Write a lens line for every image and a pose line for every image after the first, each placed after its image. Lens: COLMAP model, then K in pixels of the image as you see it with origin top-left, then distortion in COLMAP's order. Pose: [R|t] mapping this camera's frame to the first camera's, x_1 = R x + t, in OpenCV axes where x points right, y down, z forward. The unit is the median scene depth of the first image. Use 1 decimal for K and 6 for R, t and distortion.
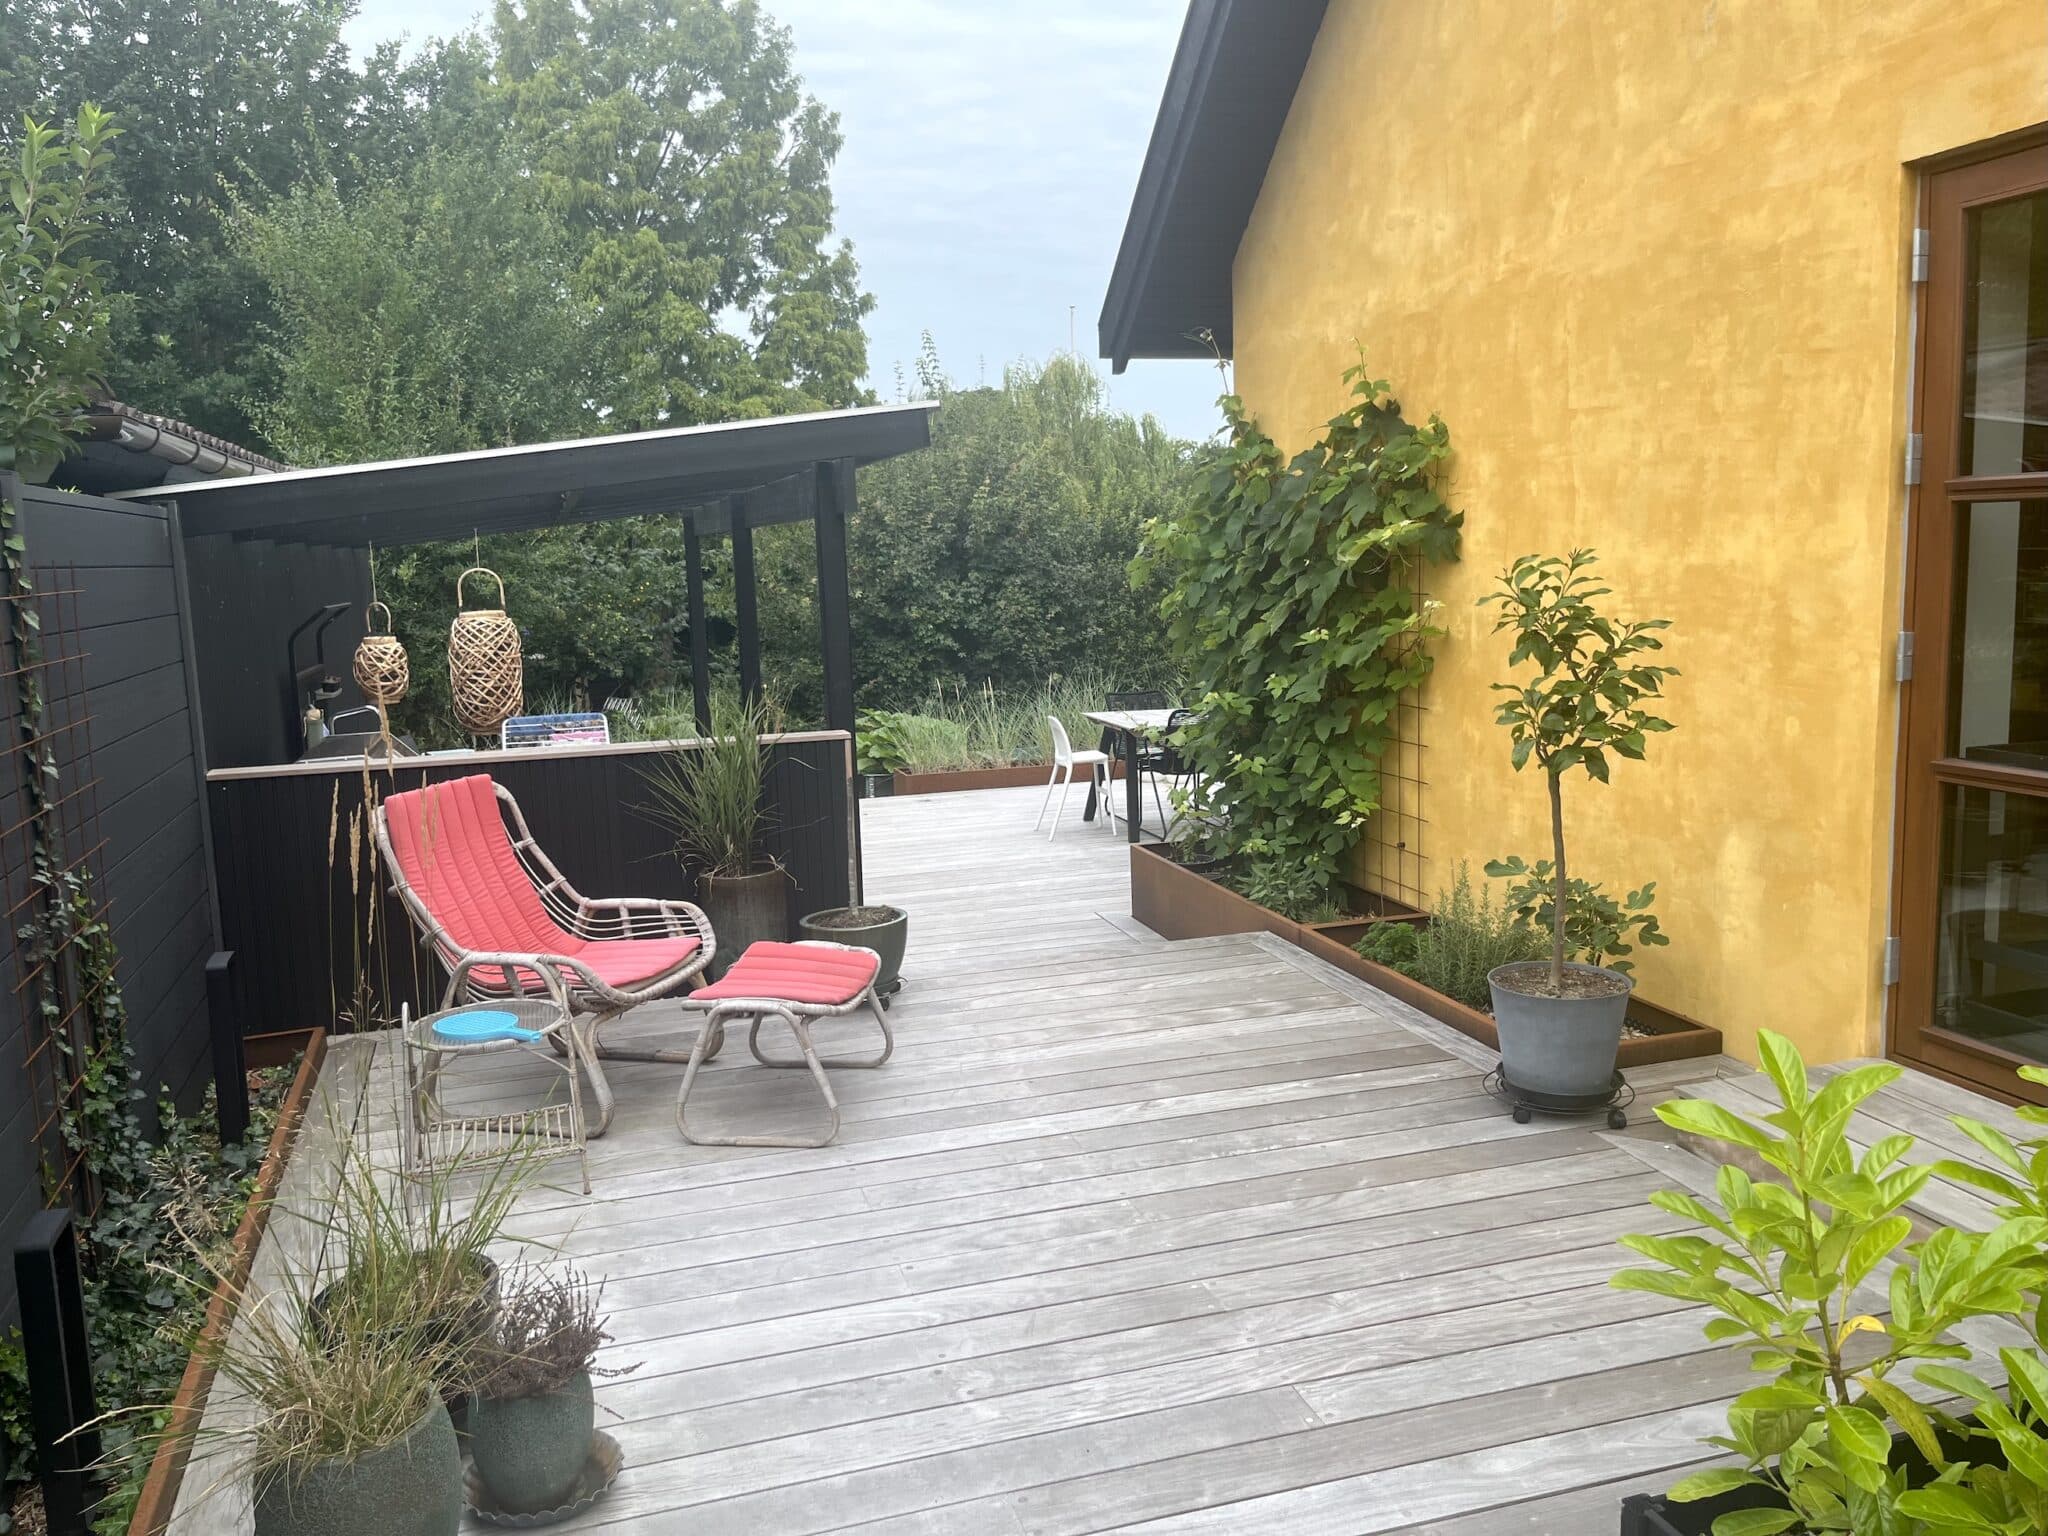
lens RADIAL K [[1550.0, 0, 1024.0], [0, 1550.0, 768.0], [0, 0, 1]] dist [0.033517, -0.007561]
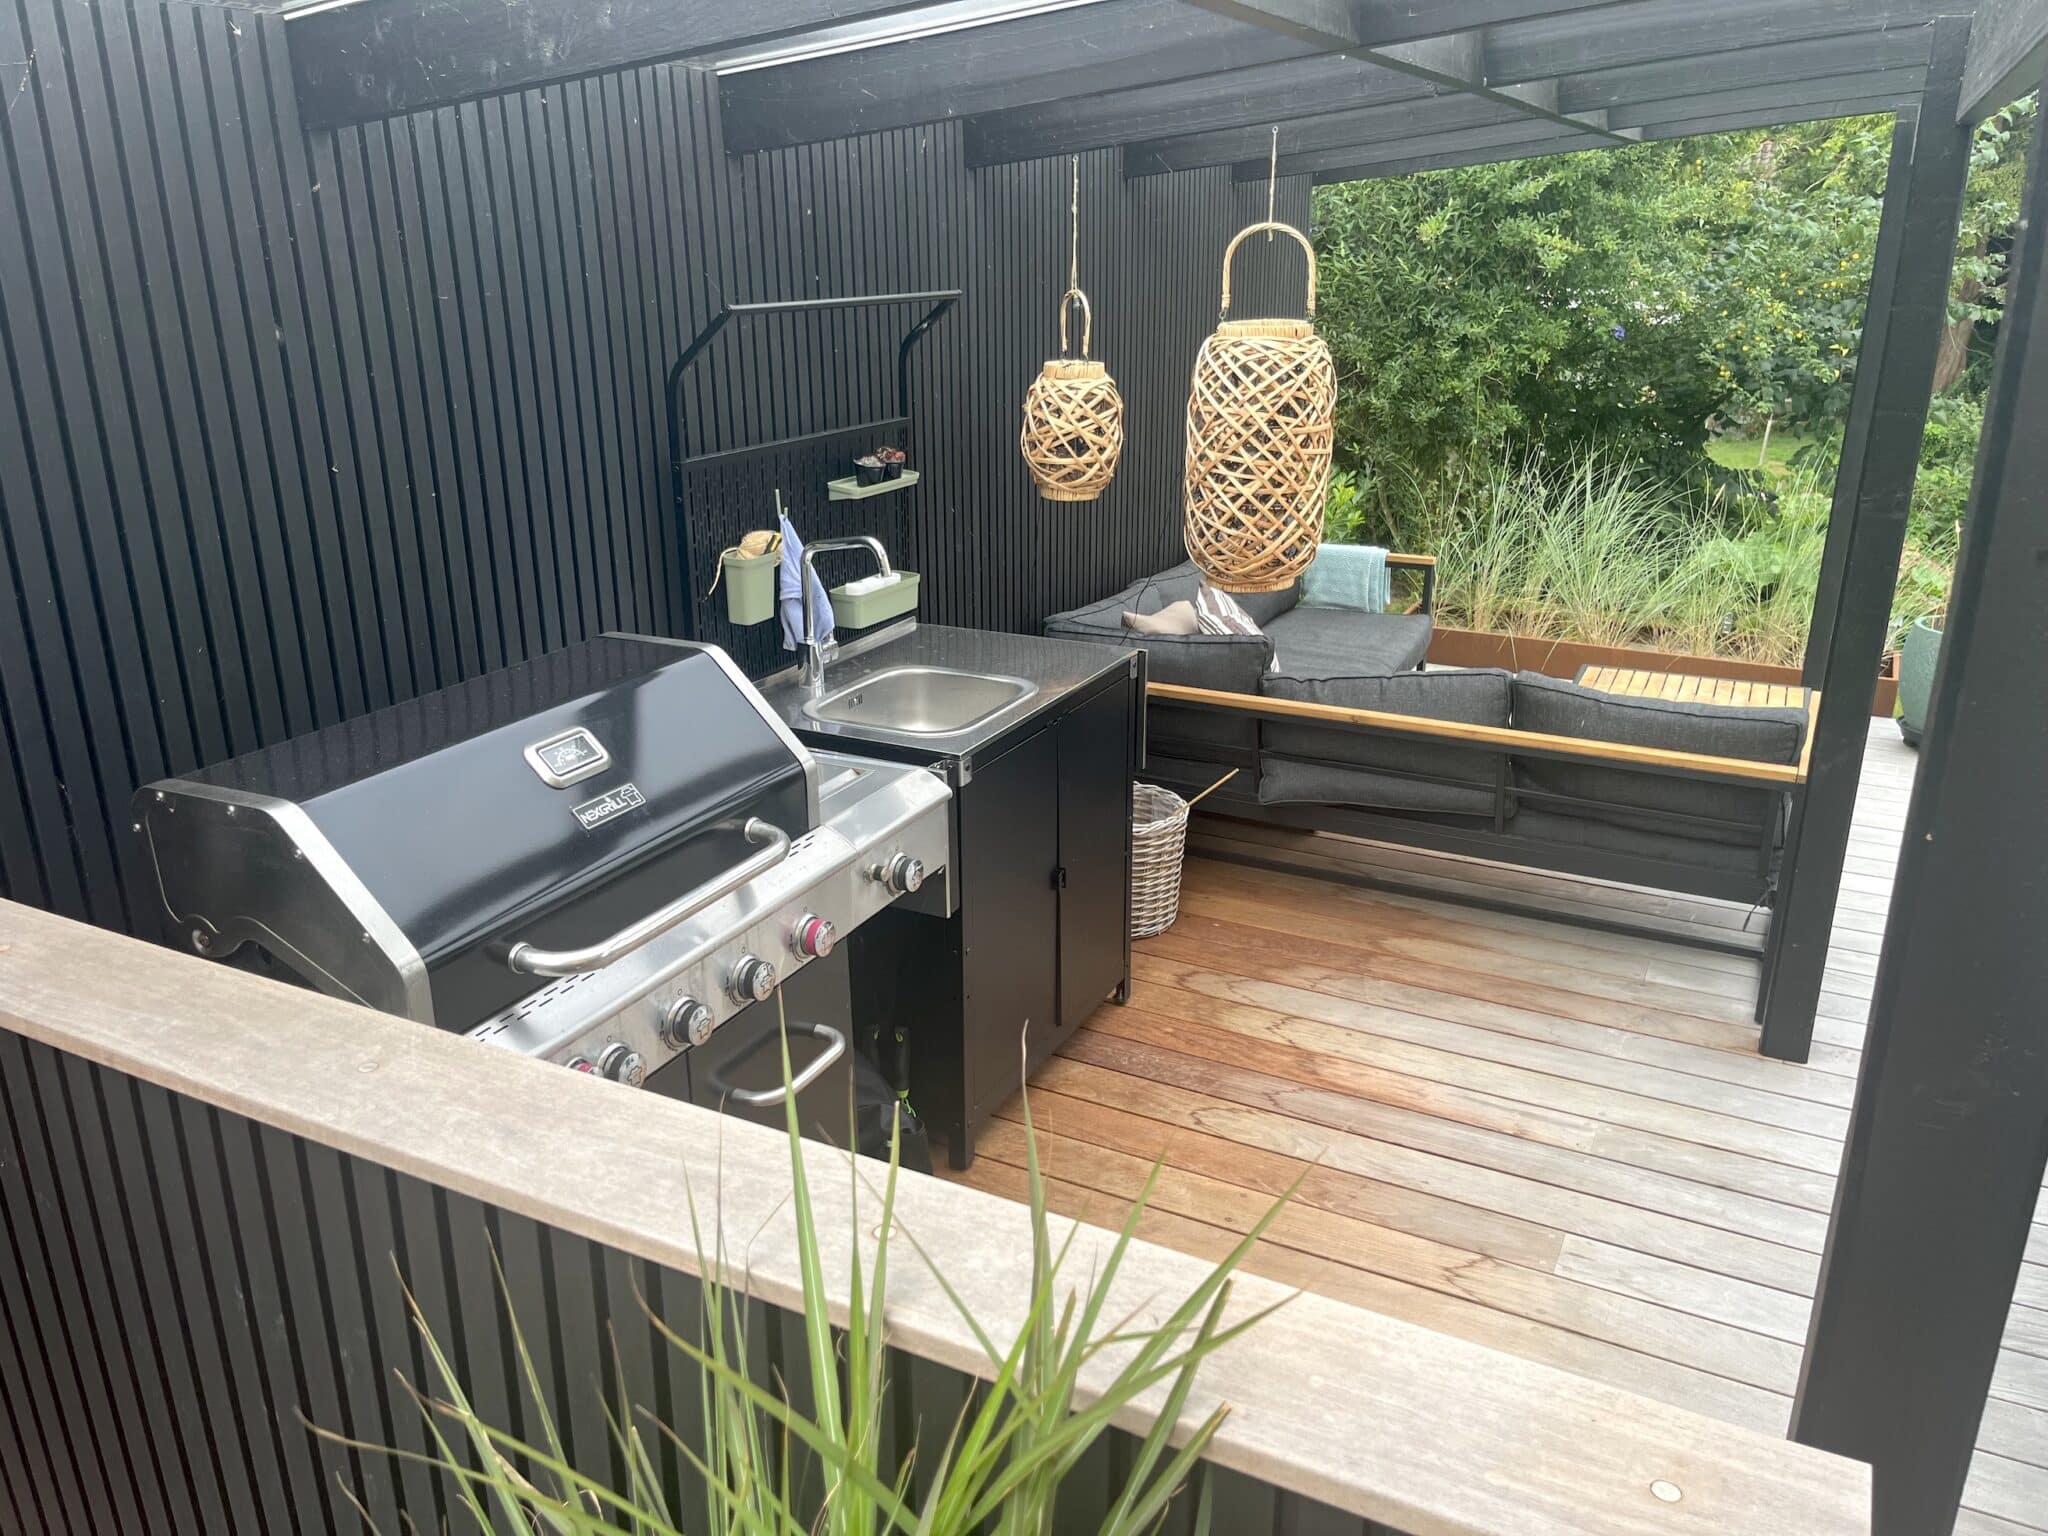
lens RADIAL K [[1550.0, 0, 1024.0], [0, 1550.0, 768.0], [0, 0, 1]] dist [0.033517, -0.007561]
pose [[0.724925, 0.258782, -0.638369, -0.079919], [-0.121060, 0.960187, 0.251766, -0.081691], [0.678106, -0.105230, 0.727392, 0.615930]]
